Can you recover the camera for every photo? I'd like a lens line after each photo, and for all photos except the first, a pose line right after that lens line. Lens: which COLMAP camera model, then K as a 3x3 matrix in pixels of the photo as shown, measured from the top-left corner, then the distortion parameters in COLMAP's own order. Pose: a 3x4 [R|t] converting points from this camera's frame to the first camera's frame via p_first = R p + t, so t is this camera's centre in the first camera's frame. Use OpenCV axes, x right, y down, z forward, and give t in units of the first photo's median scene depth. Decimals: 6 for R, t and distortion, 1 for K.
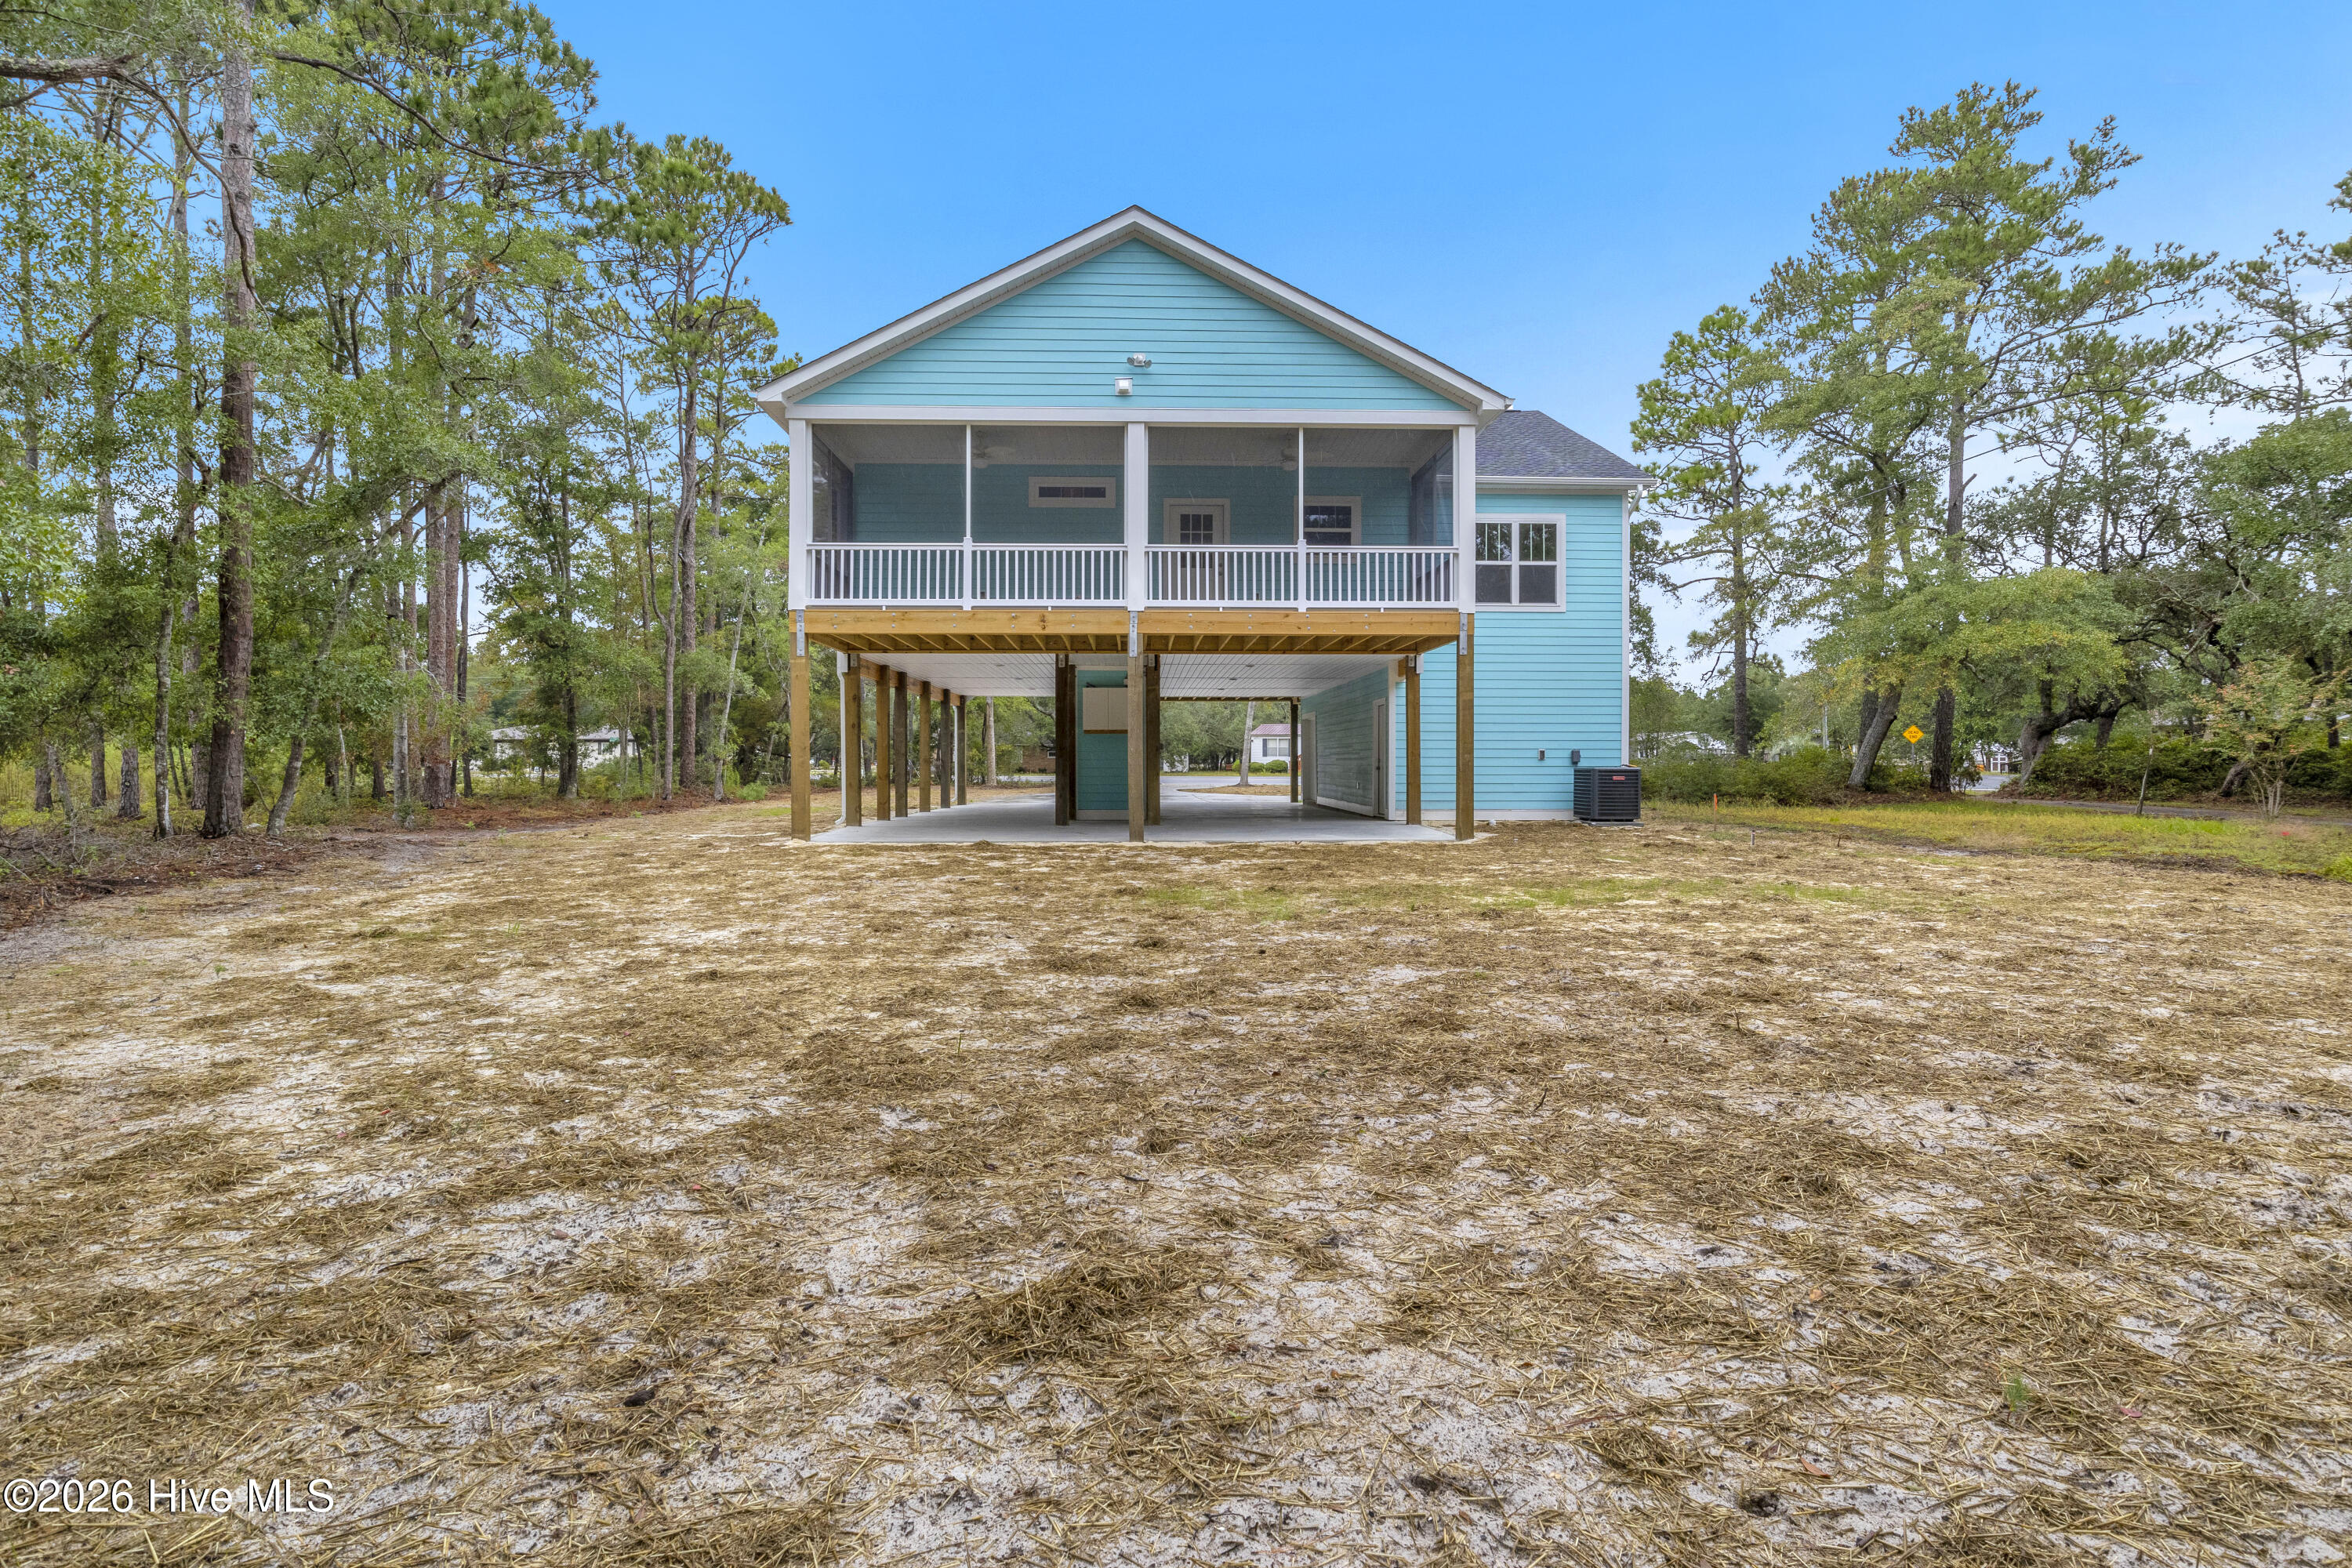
lens RADIAL K [[1179.2, 0, 1177.3], [0, 1179.2, 776.7], [0, 0, 1]] dist [-0.004045, 0.001275]
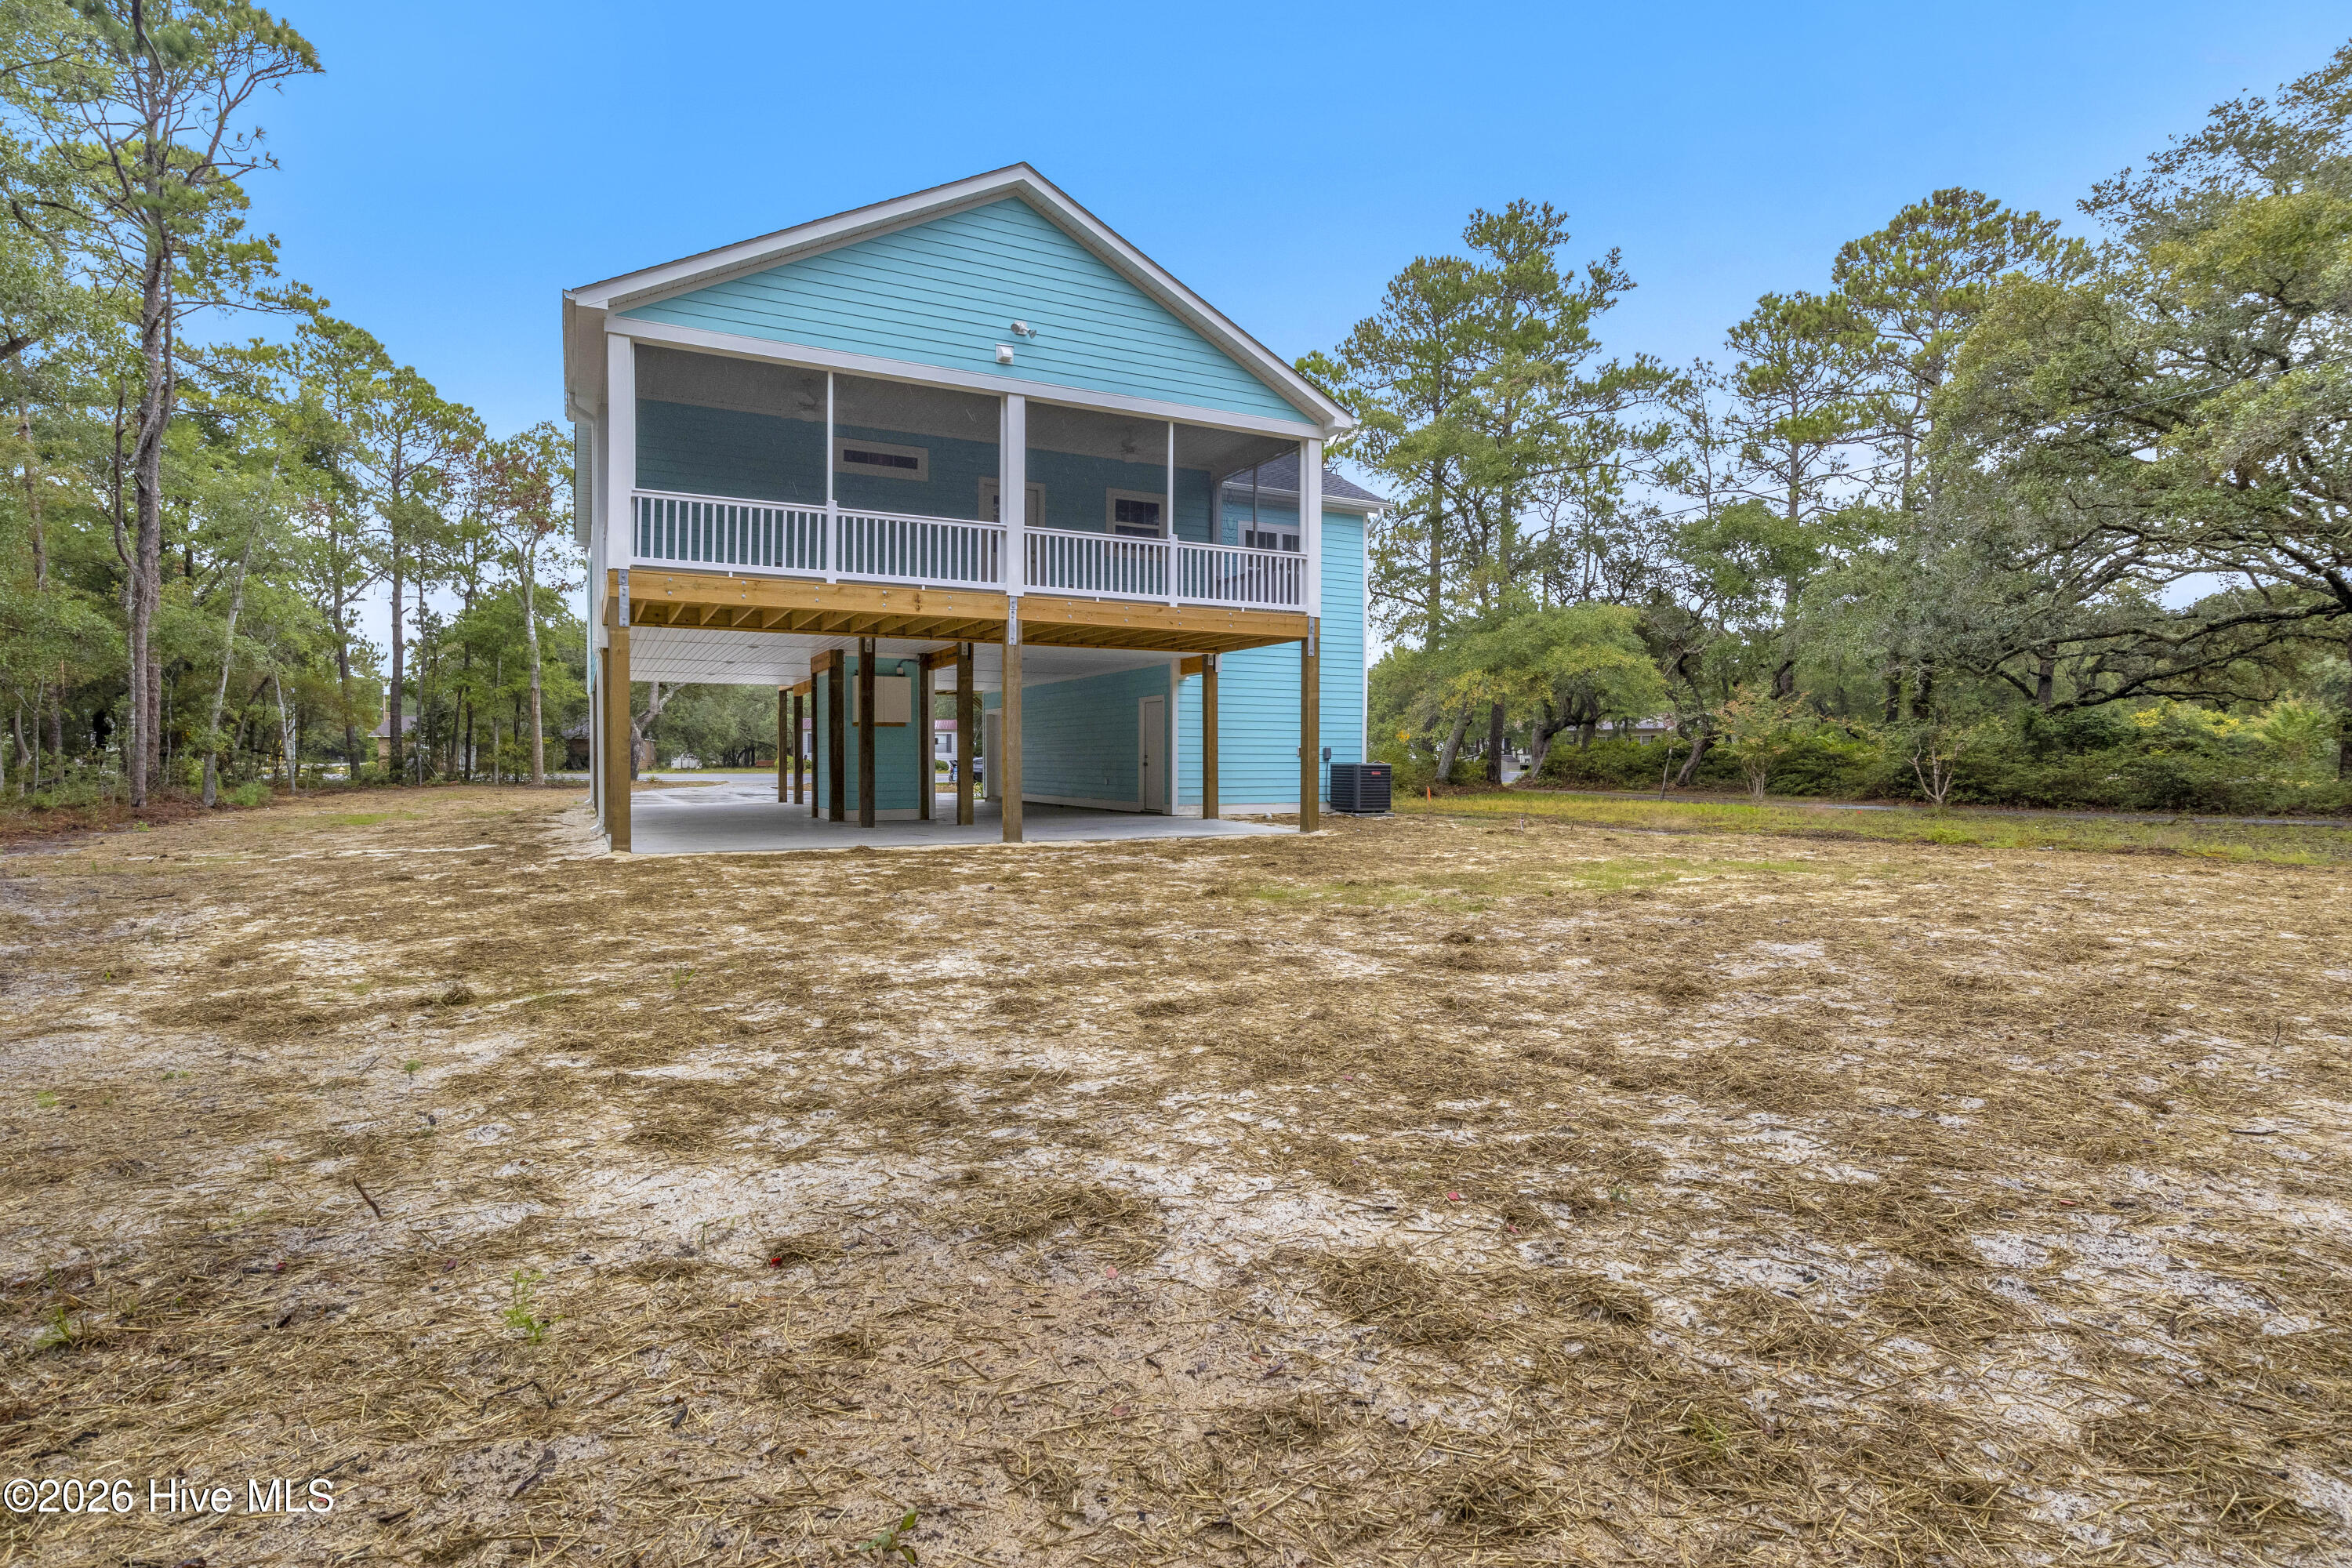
lens RADIAL K [[1179.2, 0, 1181.4], [0, 1179.2, 776.8], [0, 0, 1]] dist [-0.004045, 0.001275]
pose [[0.905473, -0.004014, 0.424384, -0.314716], [0.002609, 0.999989, 0.003891, -0.000219], [-0.424395, -0.002416, 0.905474, 0.096266]]
